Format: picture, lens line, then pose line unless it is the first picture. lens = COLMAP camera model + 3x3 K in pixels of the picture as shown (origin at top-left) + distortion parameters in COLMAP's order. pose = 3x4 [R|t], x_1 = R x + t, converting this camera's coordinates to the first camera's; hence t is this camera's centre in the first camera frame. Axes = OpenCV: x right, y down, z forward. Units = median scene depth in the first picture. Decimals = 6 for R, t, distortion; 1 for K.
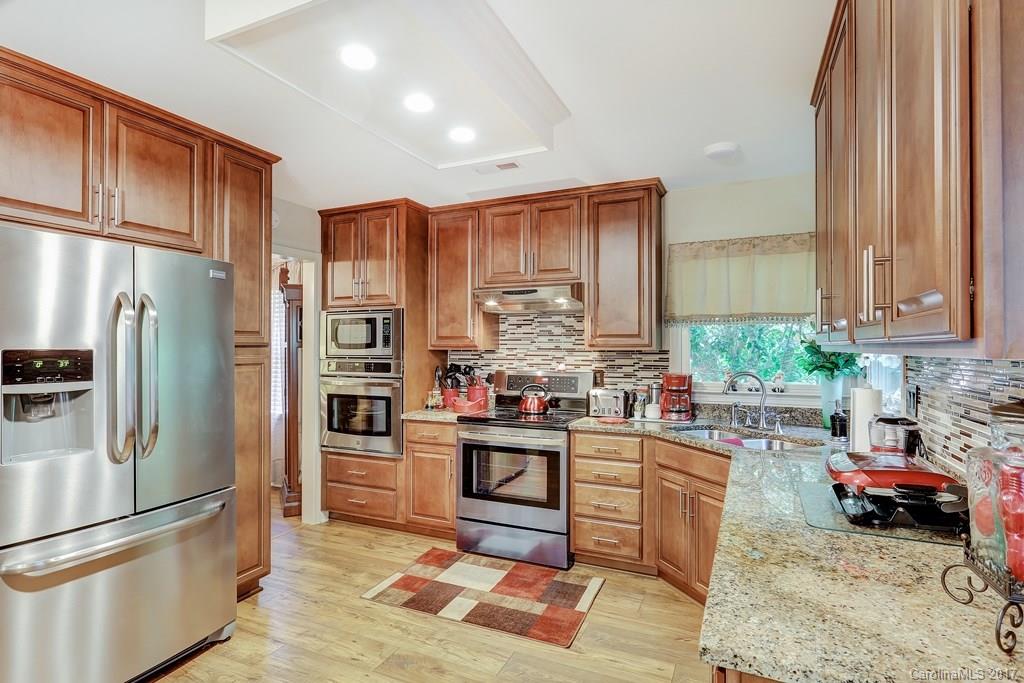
lens RADIAL K [[513.3, 0, 518.4], [0, 513.3, 342.1], [0, 0, 1]] dist [-0.004012, 0.002896]
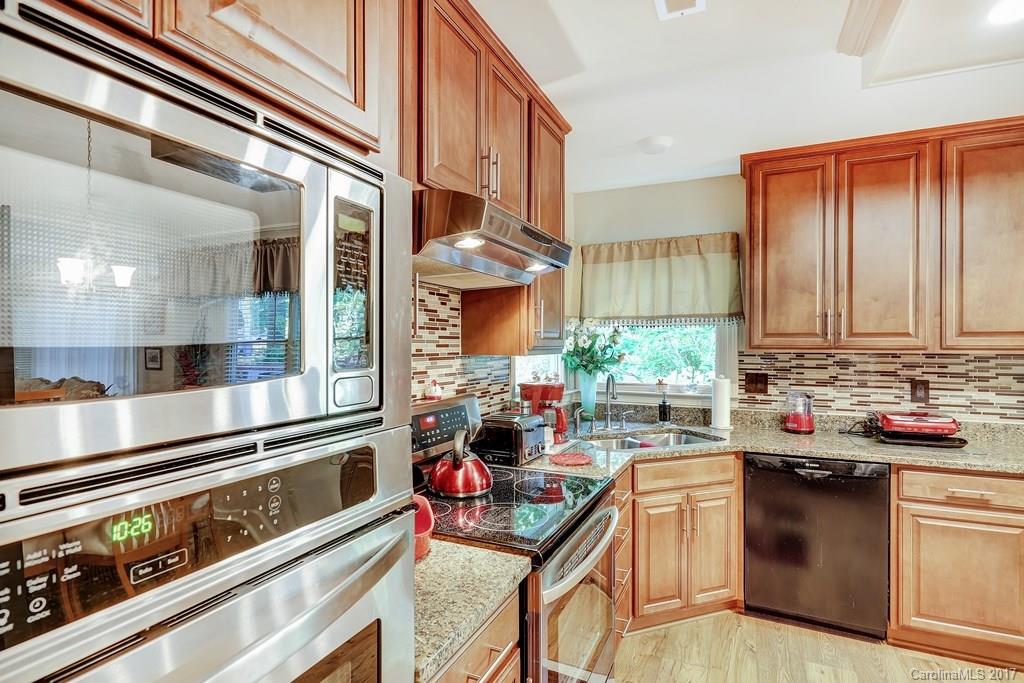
lens RADIAL K [[513.3, 0, 516.2], [0, 513.3, 347.1], [0, 0, 1]] dist [-0.004012, 0.002896]
pose [[0.028217, -0.005928, 0.999584, -0.426567], [-0.008624, 0.999944, 0.006173, 0.001740], [-0.999565, -0.008795, 0.028164, 0.913036]]
